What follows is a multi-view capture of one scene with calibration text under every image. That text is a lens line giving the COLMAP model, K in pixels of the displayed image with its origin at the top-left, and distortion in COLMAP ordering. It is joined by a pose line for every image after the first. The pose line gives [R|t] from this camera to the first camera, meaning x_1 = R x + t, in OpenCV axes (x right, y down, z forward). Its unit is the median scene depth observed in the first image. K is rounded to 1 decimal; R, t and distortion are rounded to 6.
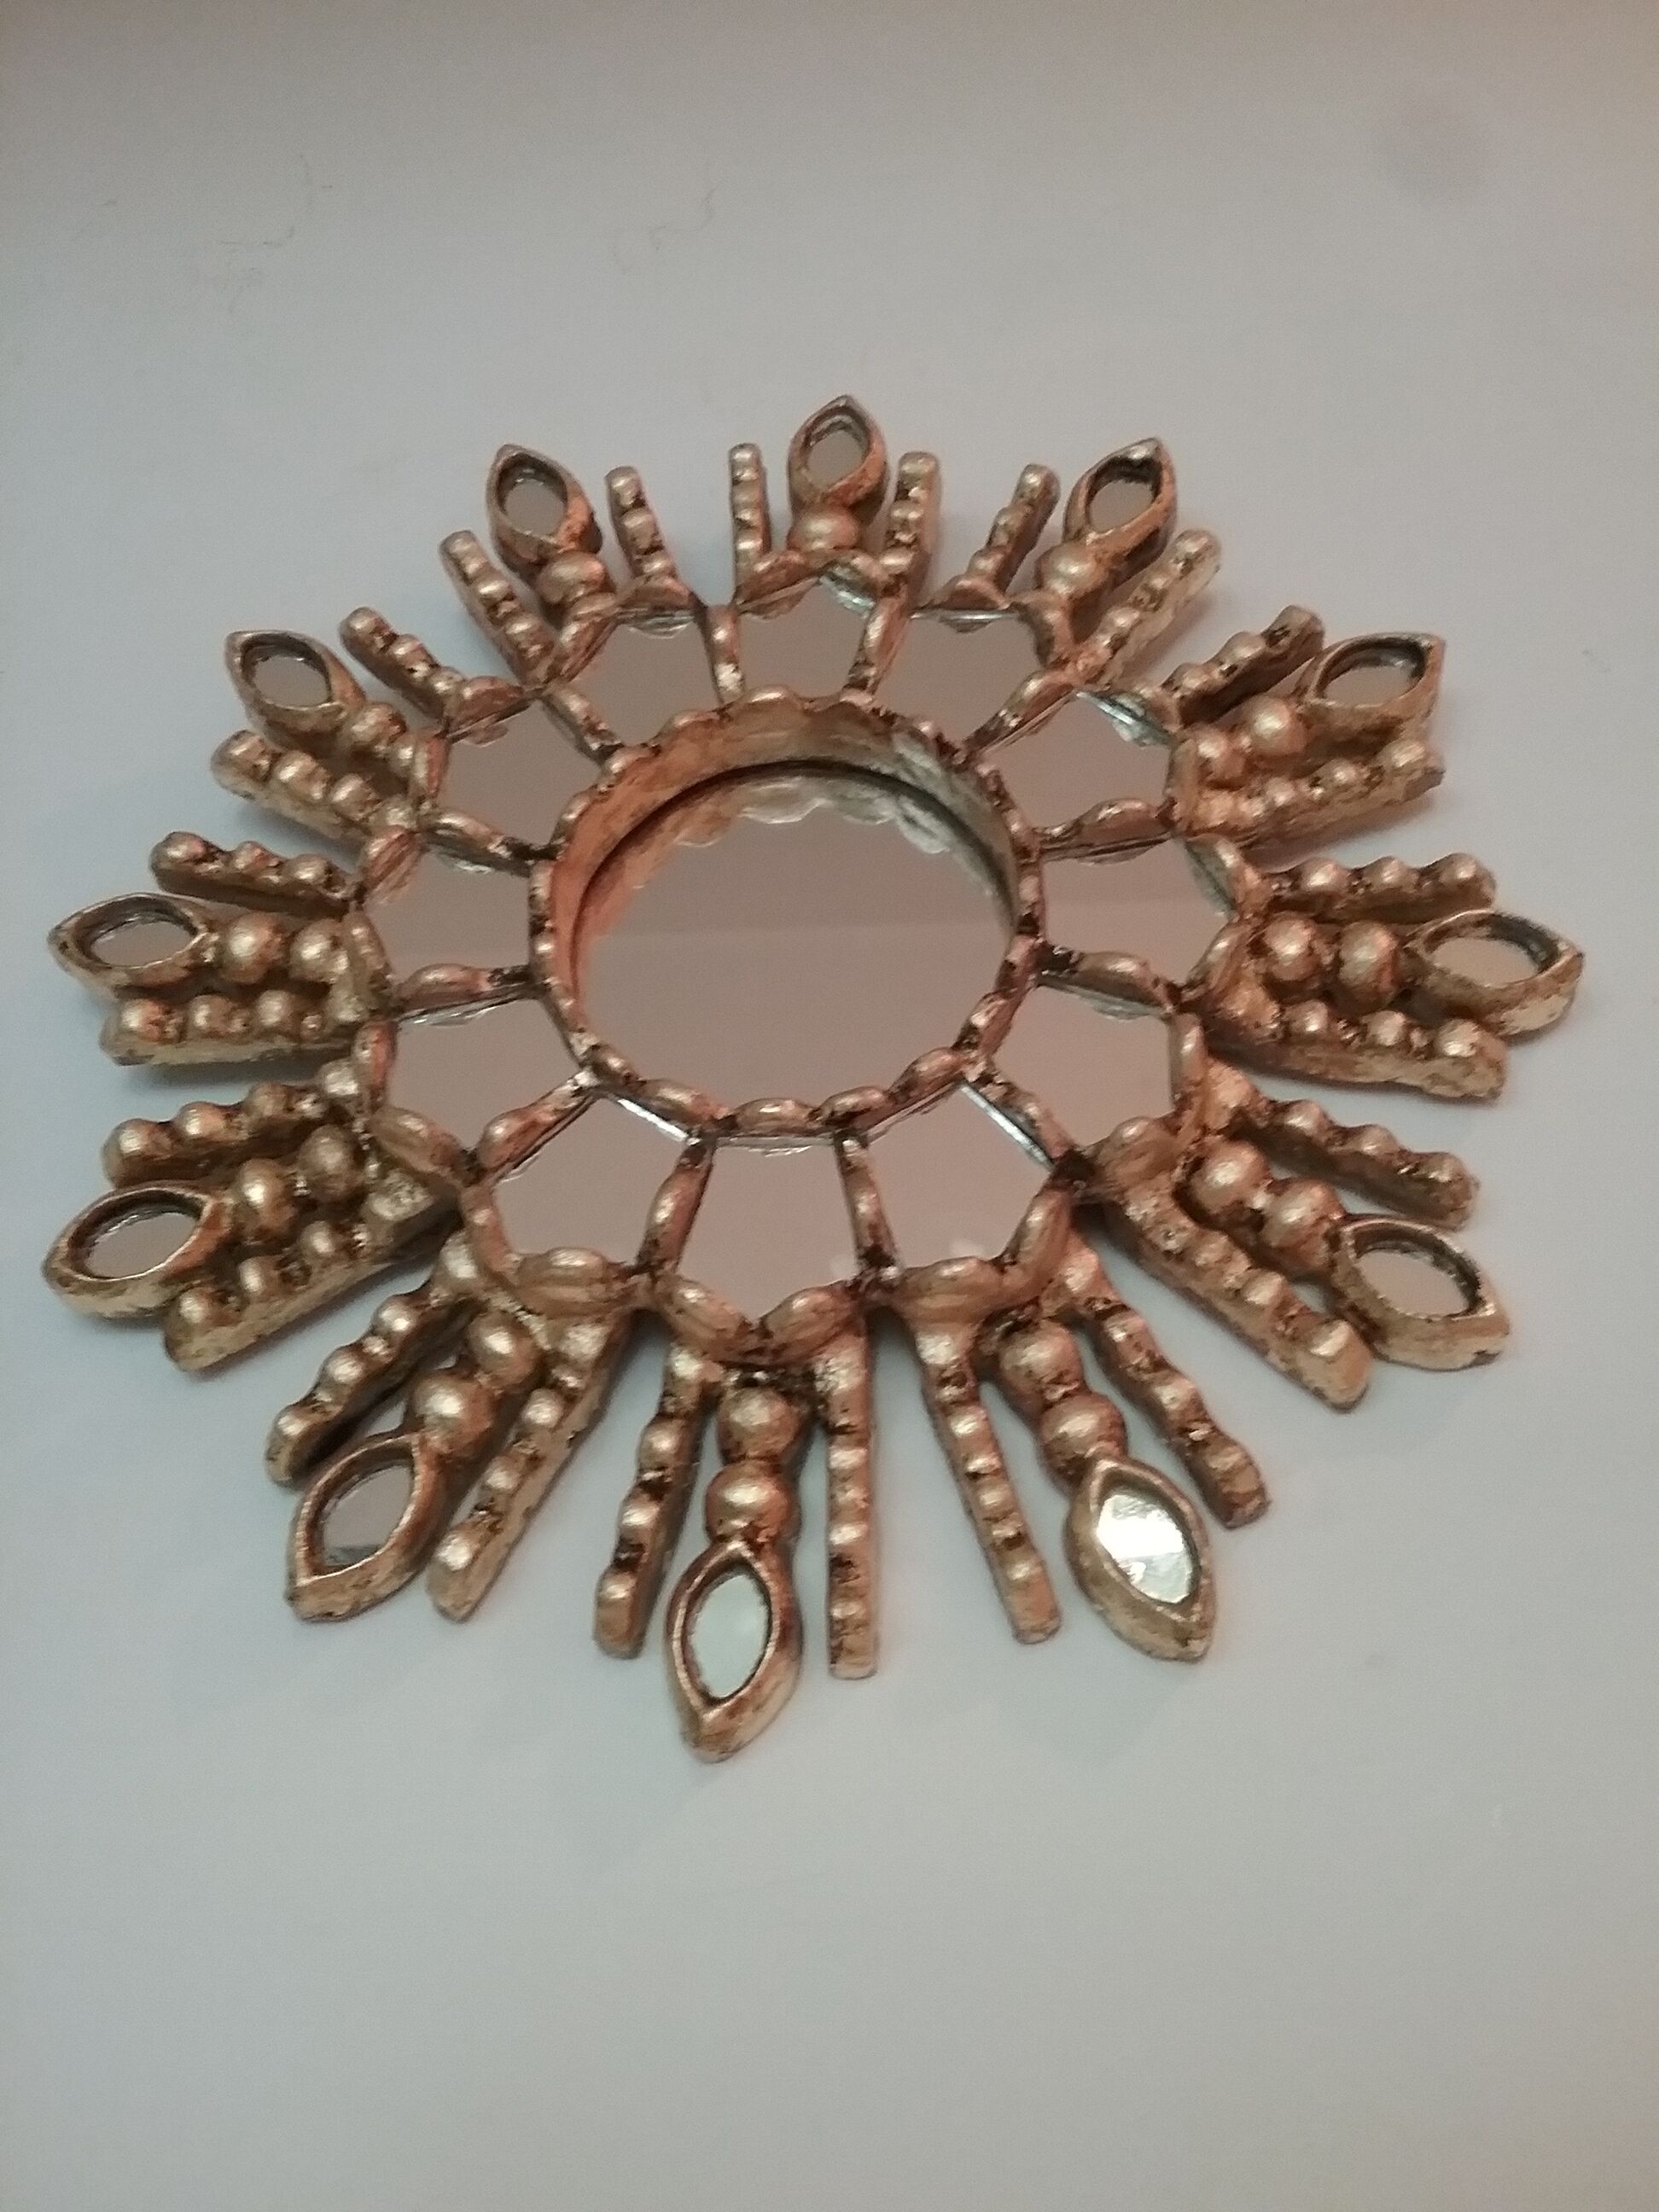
lens RADIAL K [[2052.0, 0, 790.8], [0, 2052.0, 1075.0], [0, 0, 1]] dist [0.052052, -0.004031]
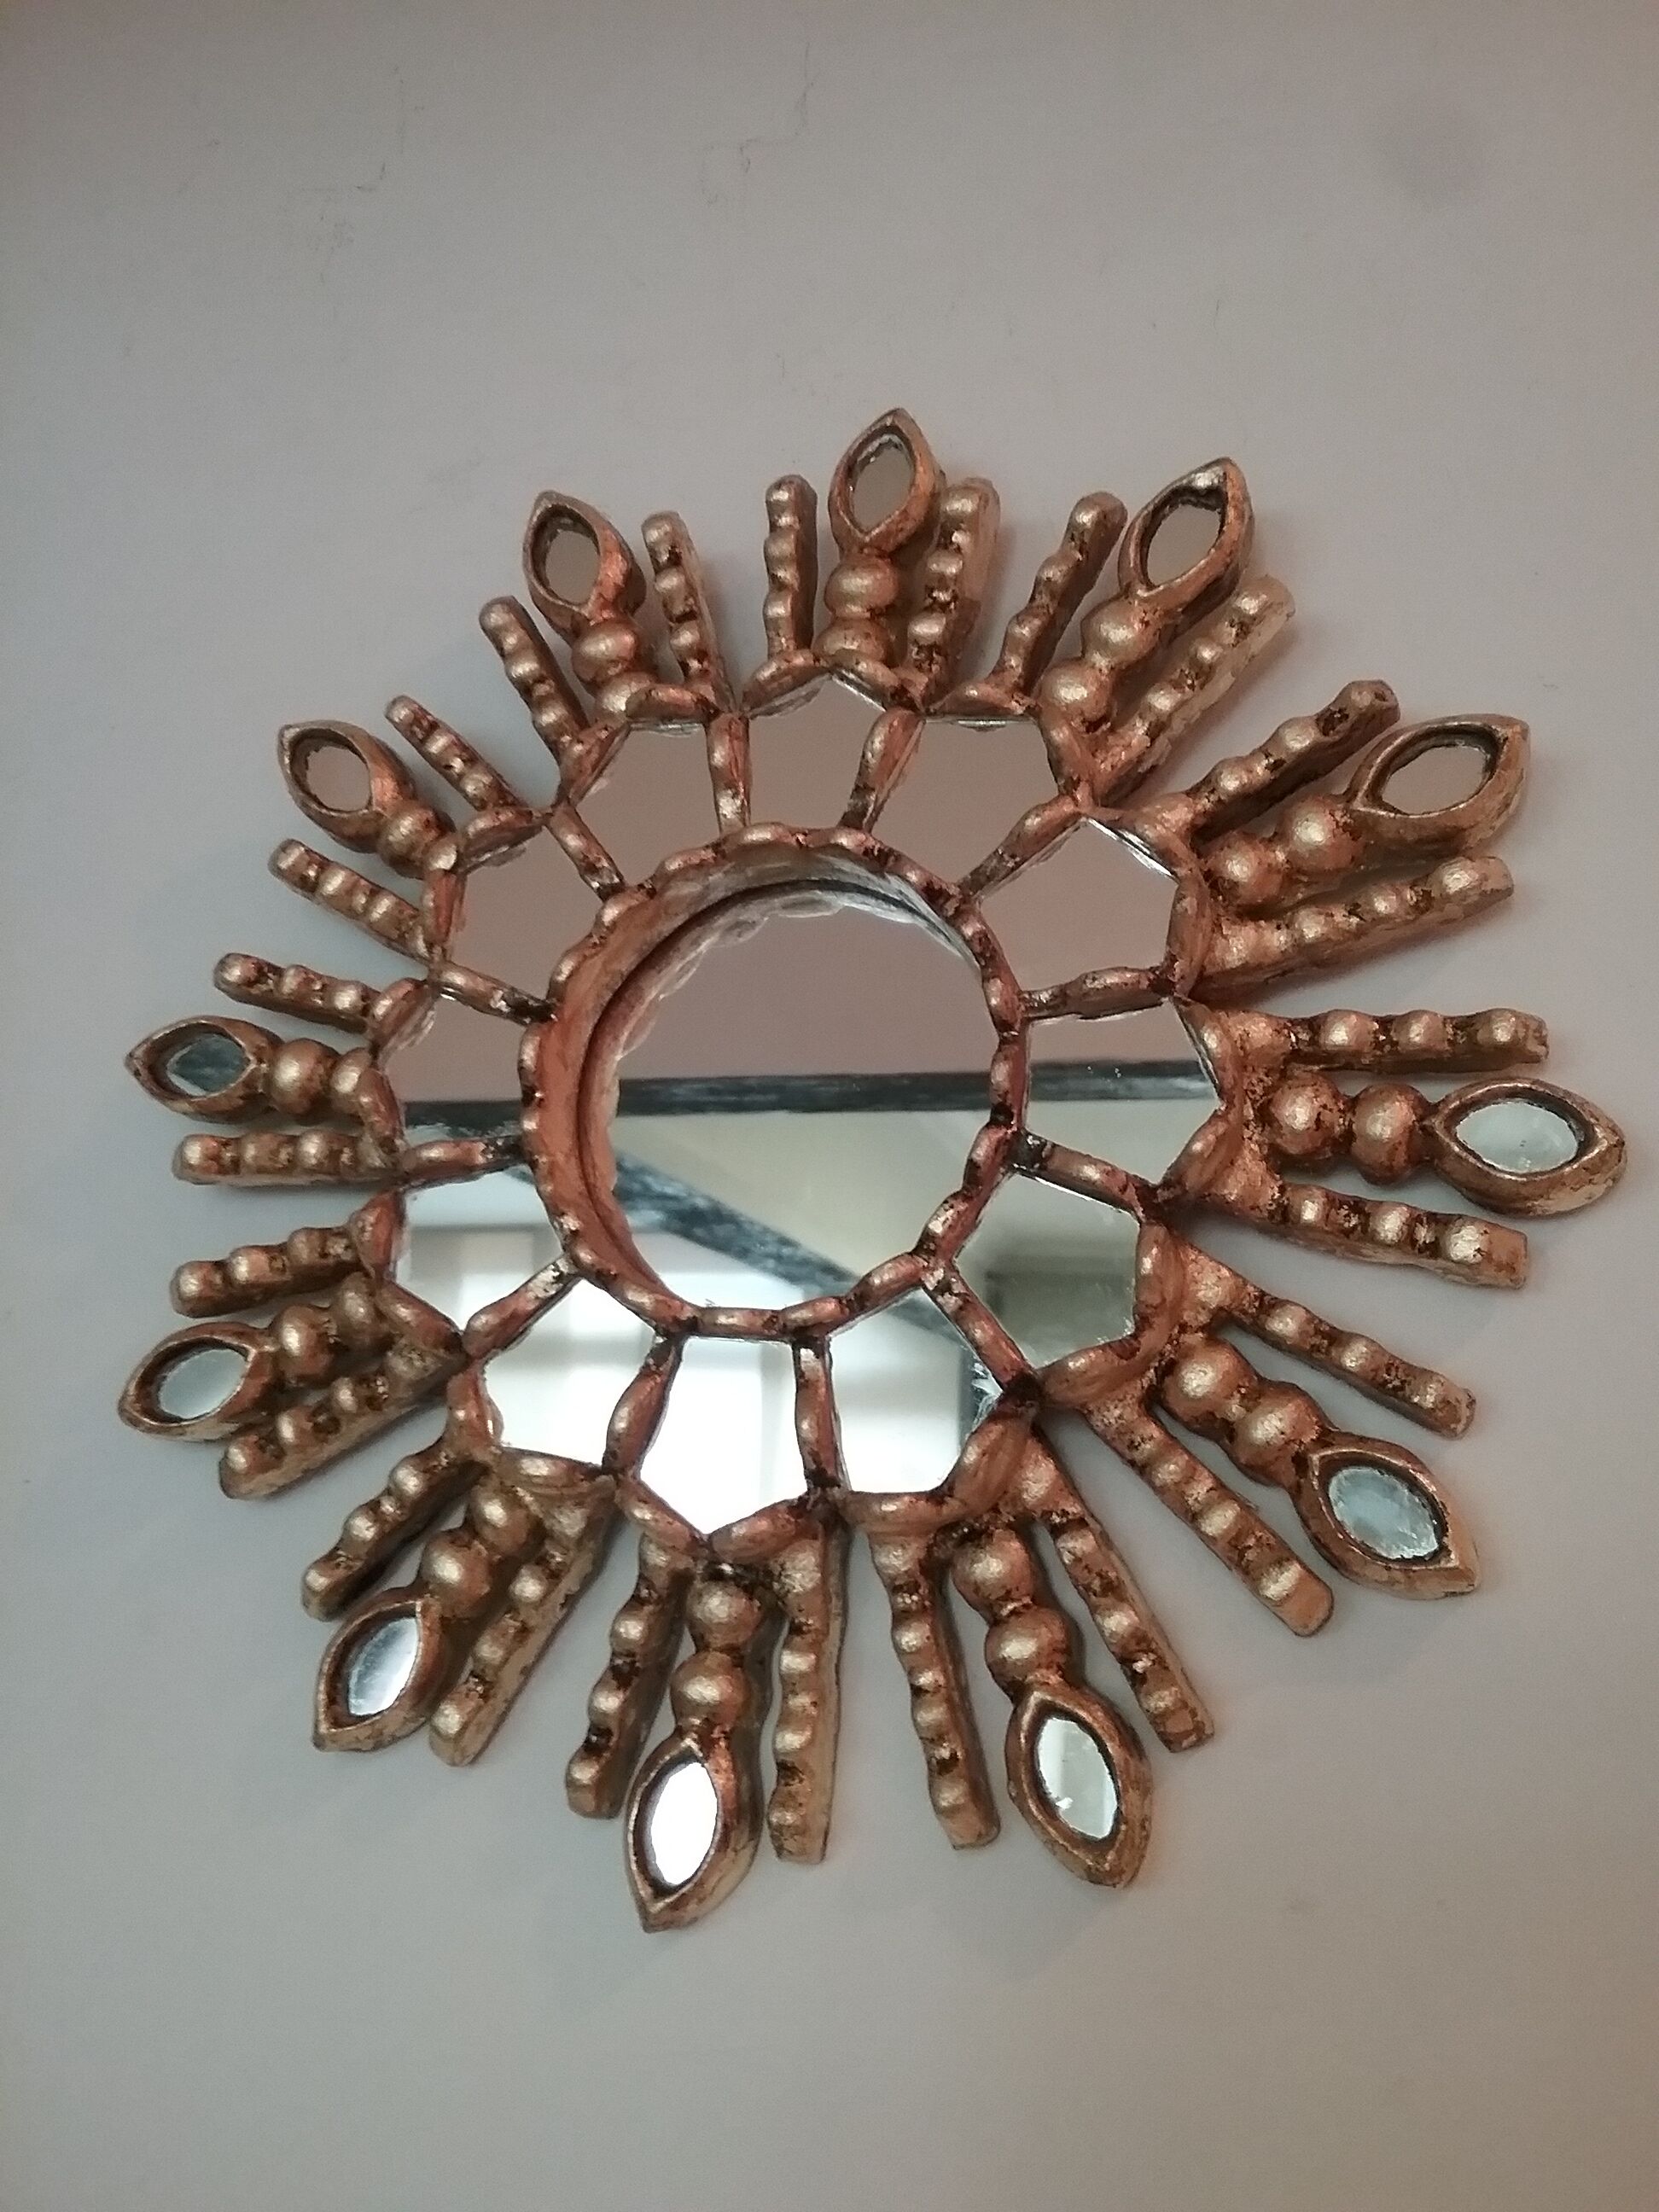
lens RADIAL K [[2052.0, 0, 790.8], [0, 2052.0, 1075.0], [0, 0, 1]] dist [0.052052, -0.004031]
pose [[0.974102, 0.006776, -0.226007, 0.236518], [0.044470, 0.974287, 0.220878, -0.306390], [0.221692, -0.225208, 0.948754, 0.070611]]
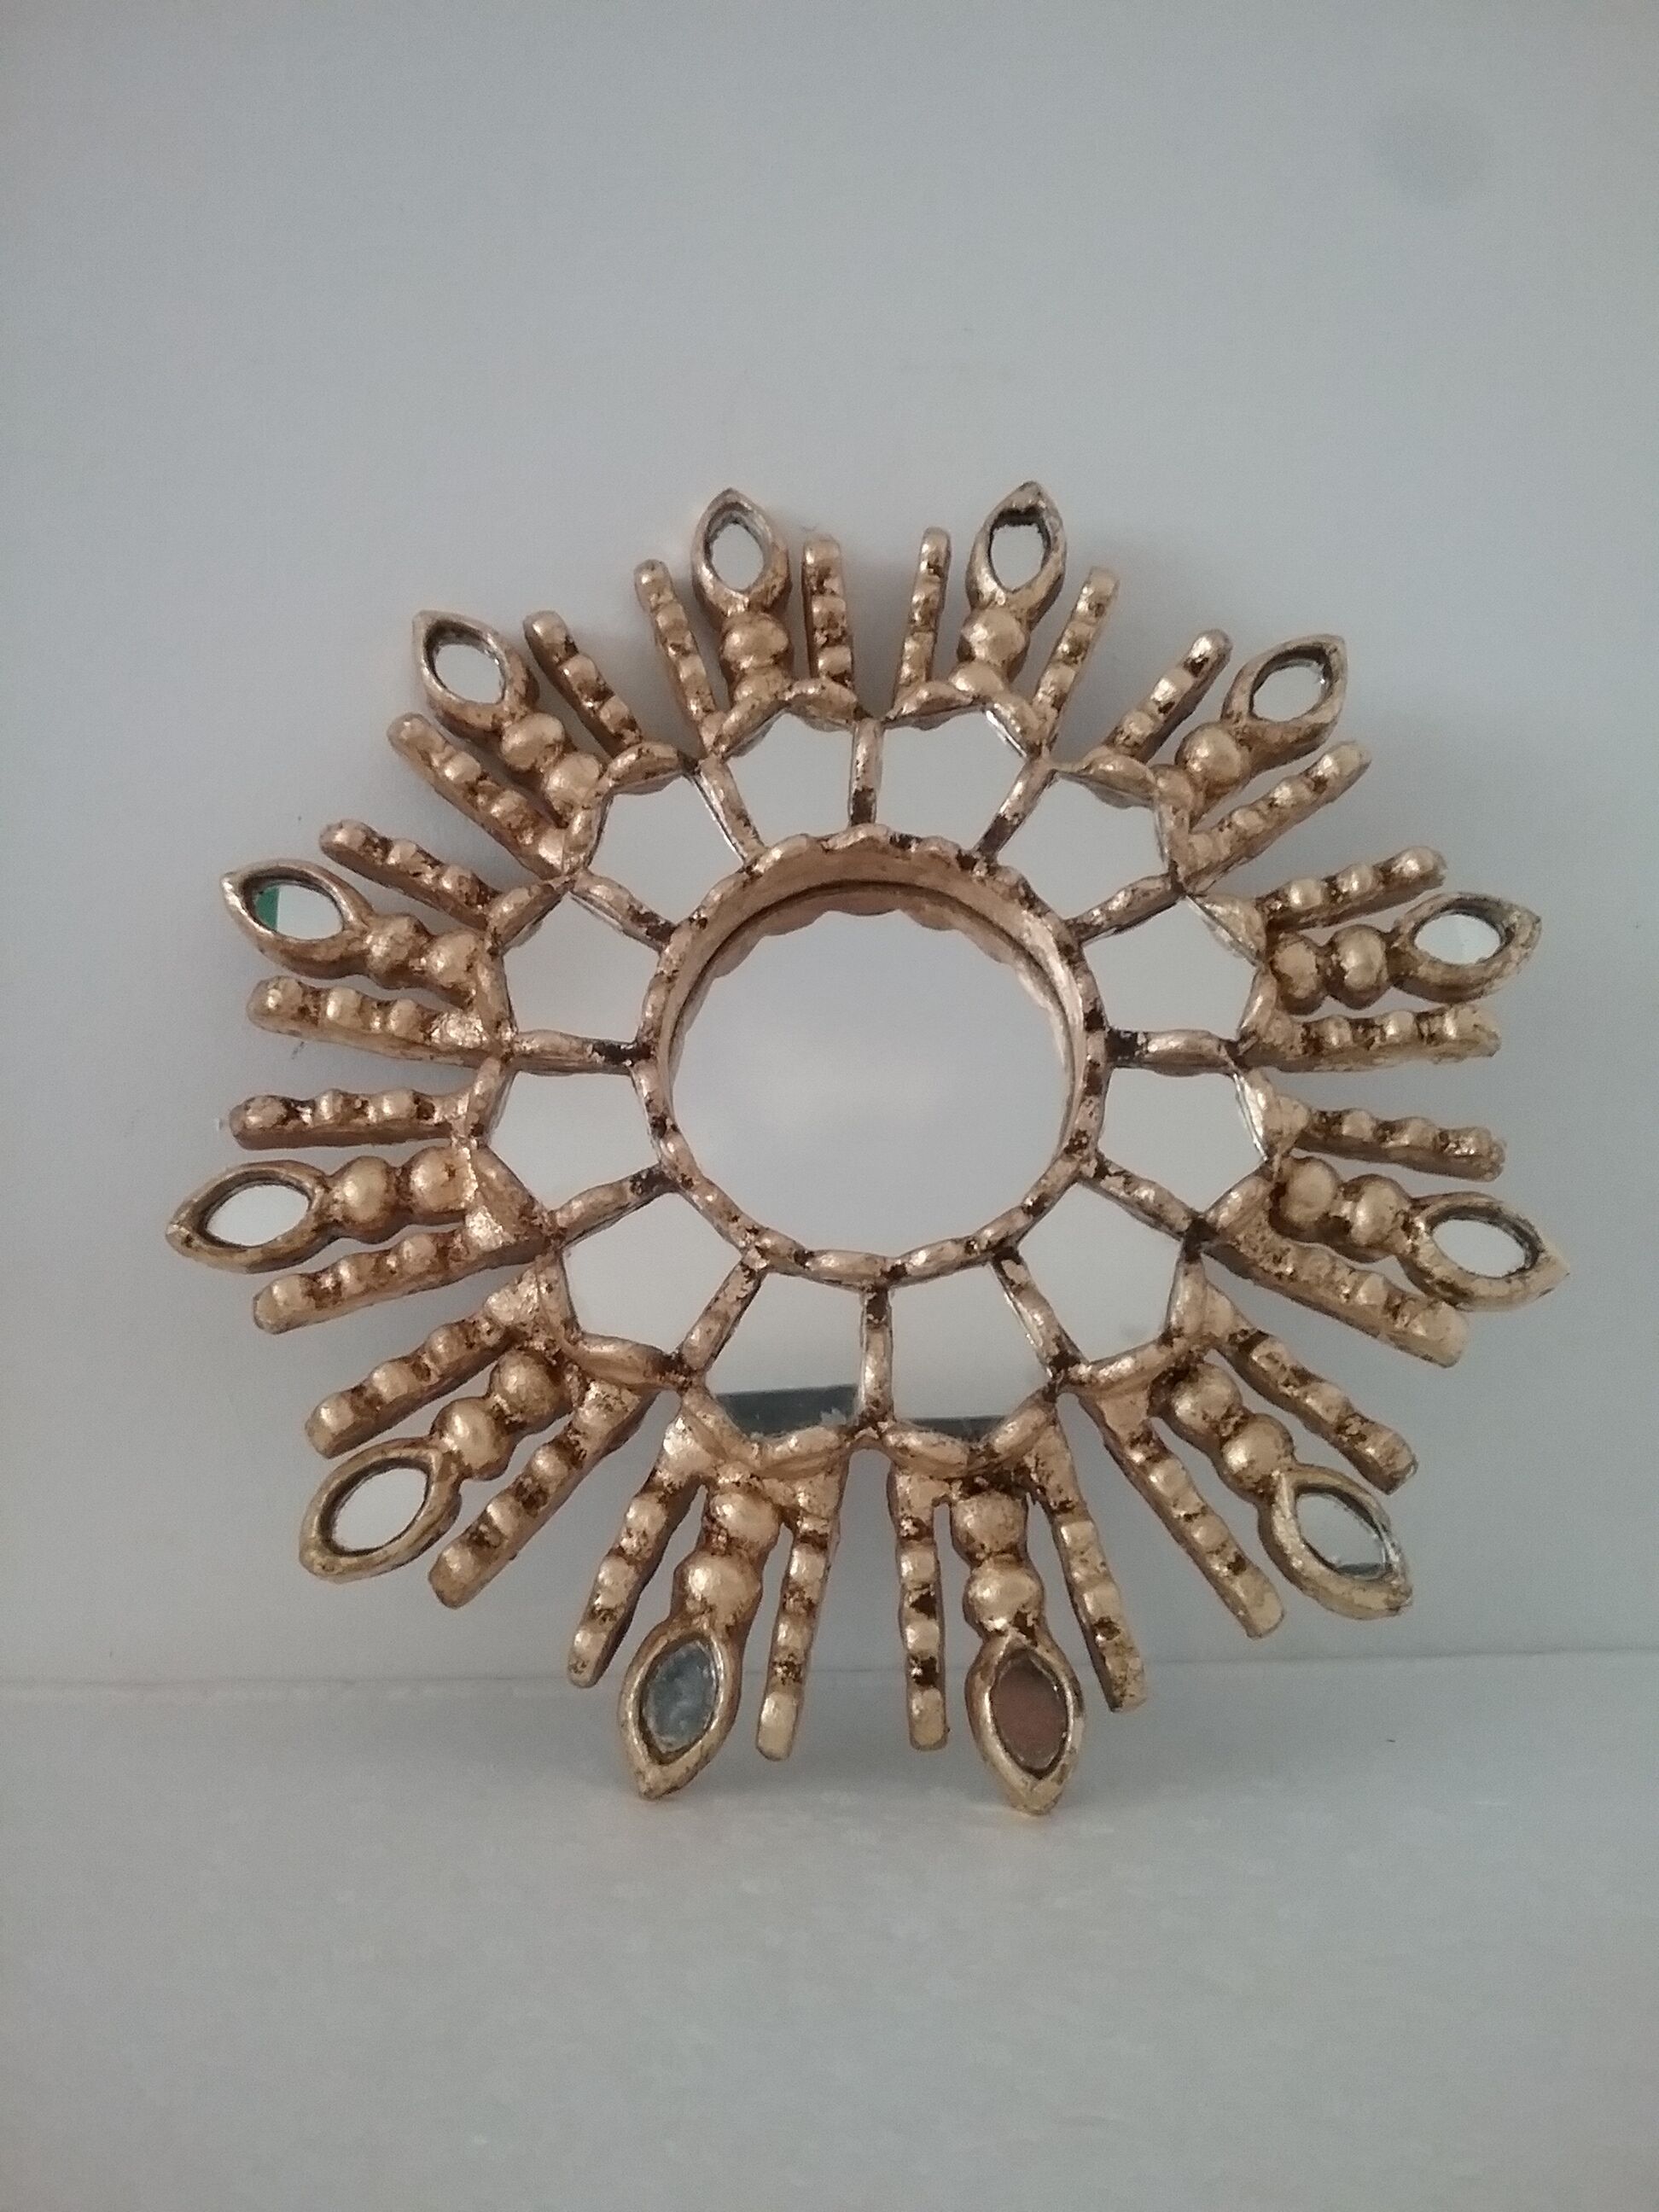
lens RADIAL K [[2052.0, 0, 790.8], [0, 2052.0, 1075.0], [0, 0, 1]] dist [0.052052, -0.004031]
pose [[0.954507, -0.254742, 0.154993, -0.221278], [0.227690, 0.958279, 0.172794, -0.273522], [-0.192544, -0.129643, 0.972687, -0.056917]]
